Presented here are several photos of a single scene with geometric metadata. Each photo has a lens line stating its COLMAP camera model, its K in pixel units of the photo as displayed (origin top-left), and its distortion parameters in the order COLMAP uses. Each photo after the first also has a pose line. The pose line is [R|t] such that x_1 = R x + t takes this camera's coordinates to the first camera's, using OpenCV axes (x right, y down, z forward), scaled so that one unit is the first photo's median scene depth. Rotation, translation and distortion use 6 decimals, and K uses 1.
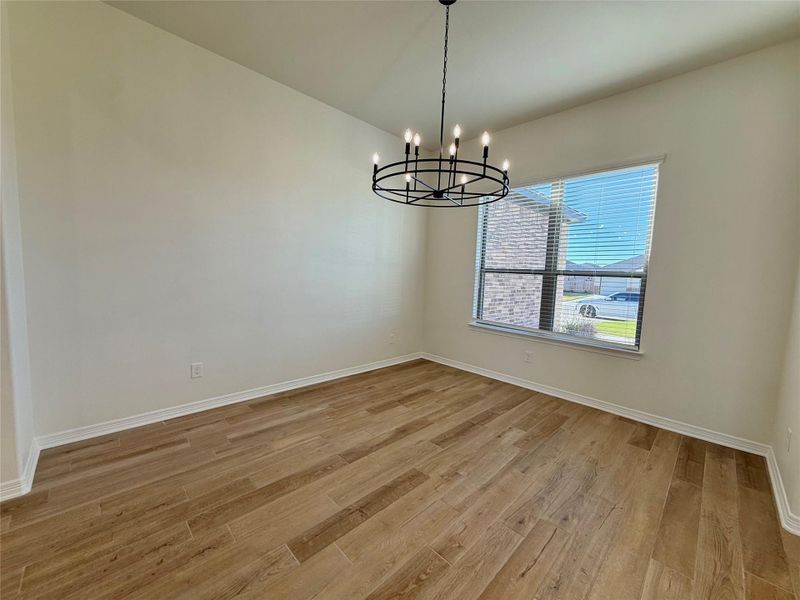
lens RADIAL K [[319.3, 0, 400.0], [0, 319.3, 300.0], [0, 0, 1]] dist [-0.000409, -0.000318]
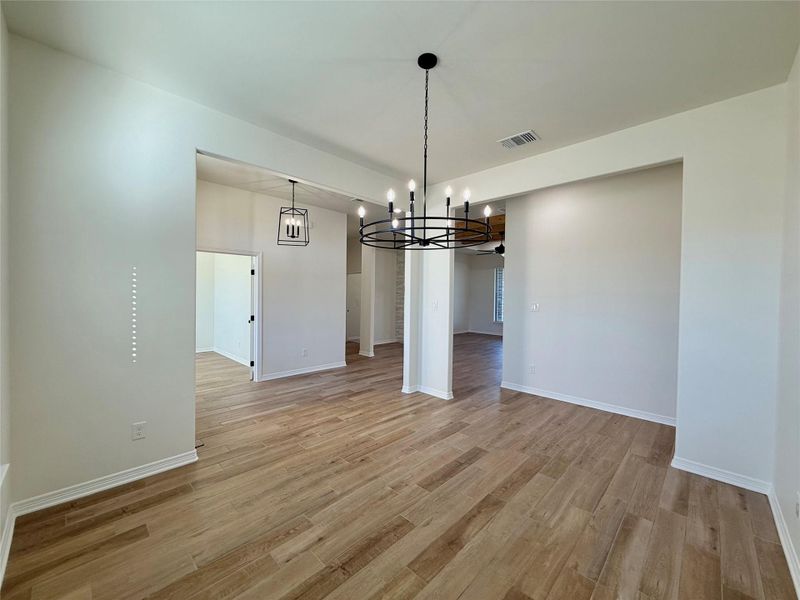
lens RADIAL K [[319.3, 0, 400.0], [0, 319.3, 300.0], [0, 0, 1]] dist [-0.000409, -0.000318]
pose [[-0.998325, -0.053937, -0.020936, 0.208880], [-0.055835, 0.992981, 0.104266, -0.248480], [0.015165, 0.105260, -0.994329, 2.019608]]
